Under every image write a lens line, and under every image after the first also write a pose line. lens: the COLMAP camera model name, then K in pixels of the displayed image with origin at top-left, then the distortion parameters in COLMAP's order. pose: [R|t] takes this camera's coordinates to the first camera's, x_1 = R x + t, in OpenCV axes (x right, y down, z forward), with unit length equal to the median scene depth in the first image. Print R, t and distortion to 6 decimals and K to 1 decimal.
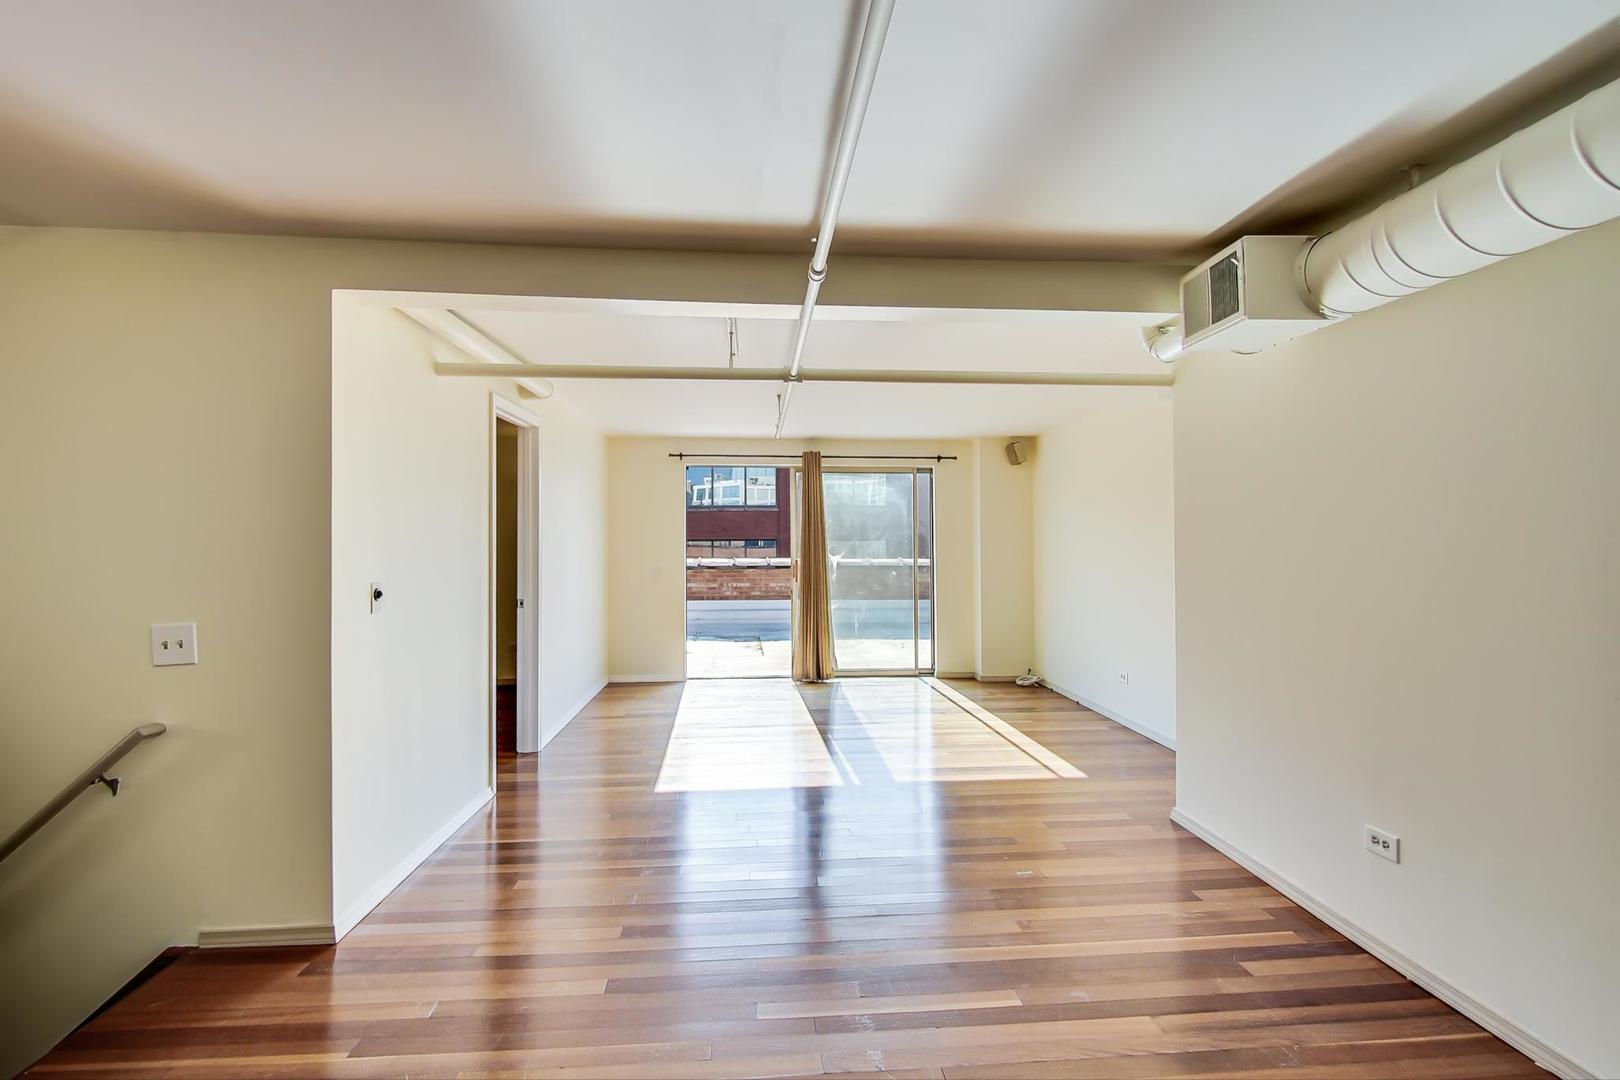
lens RADIAL K [[745.3, 0, 807.4], [0, 745.3, 537.1], [0, 0, 1]] dist [-0.001019, -0.000364]
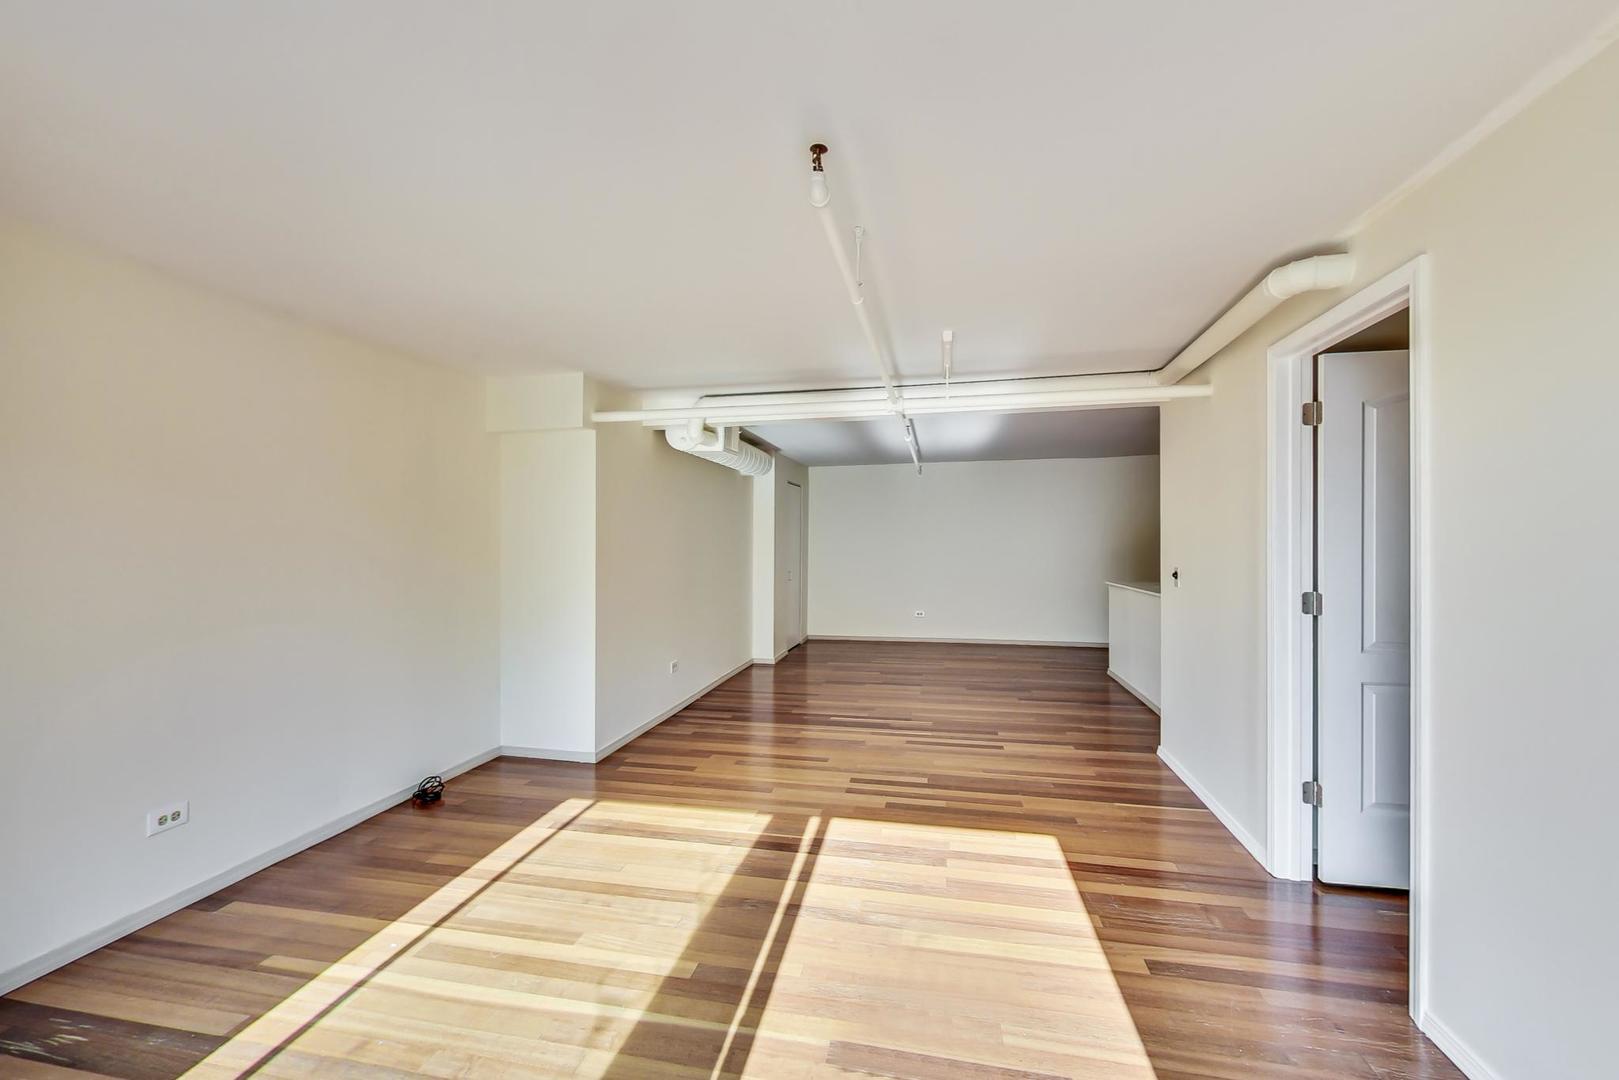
lens RADIAL K [[662.8, 0, 801.3], [0, 662.8, 545.1], [0, 0, 1]] dist [0.001302, 0.000206]
pose [[-0.961804, 0.012498, 0.273452, -0.080607], [0.011982, 0.999922, -0.003558, 0.007586], [-0.273475, -0.000145, -0.961879, 1.015025]]
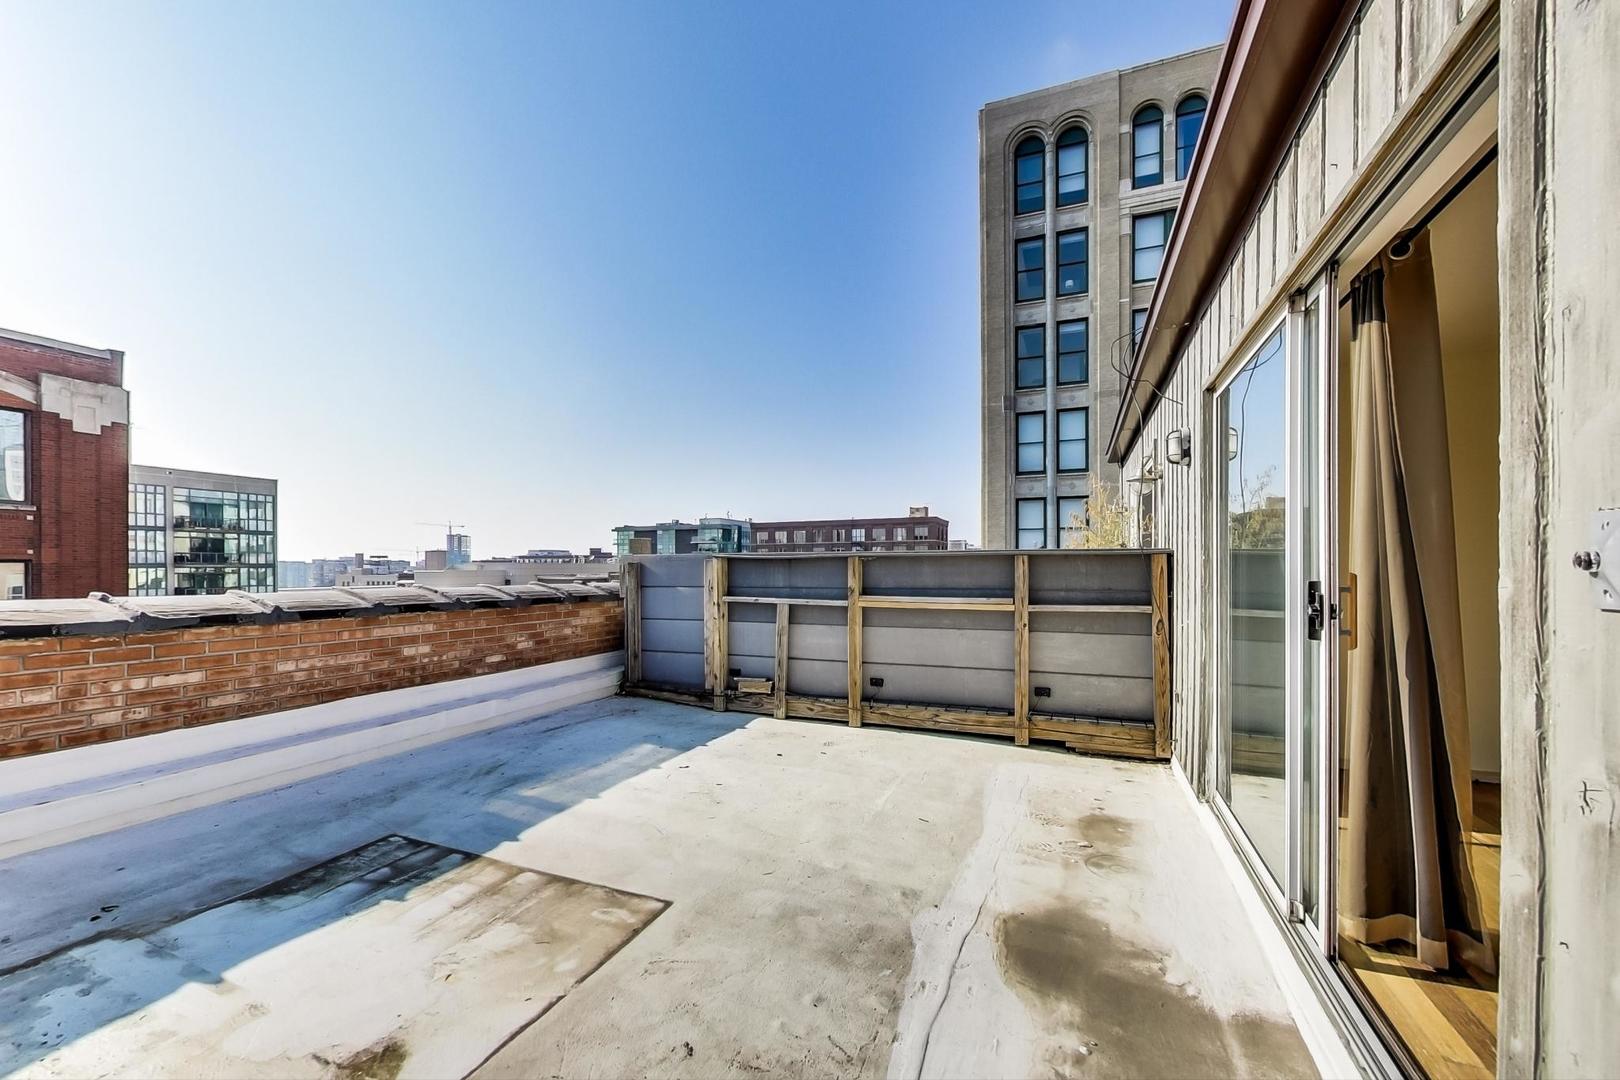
lens RADIAL K [[653.6, 0, 817.4], [0, 653.6, 541.4], [0, 0, 1]] dist [-0.001861, -0.000230]
pose [[0.435081, 0.036577, 0.899648, -0.370144], [-0.003004, 0.999228, -0.039172, 0.028164], [-0.900386, 0.014341, 0.434855, 1.104089]]
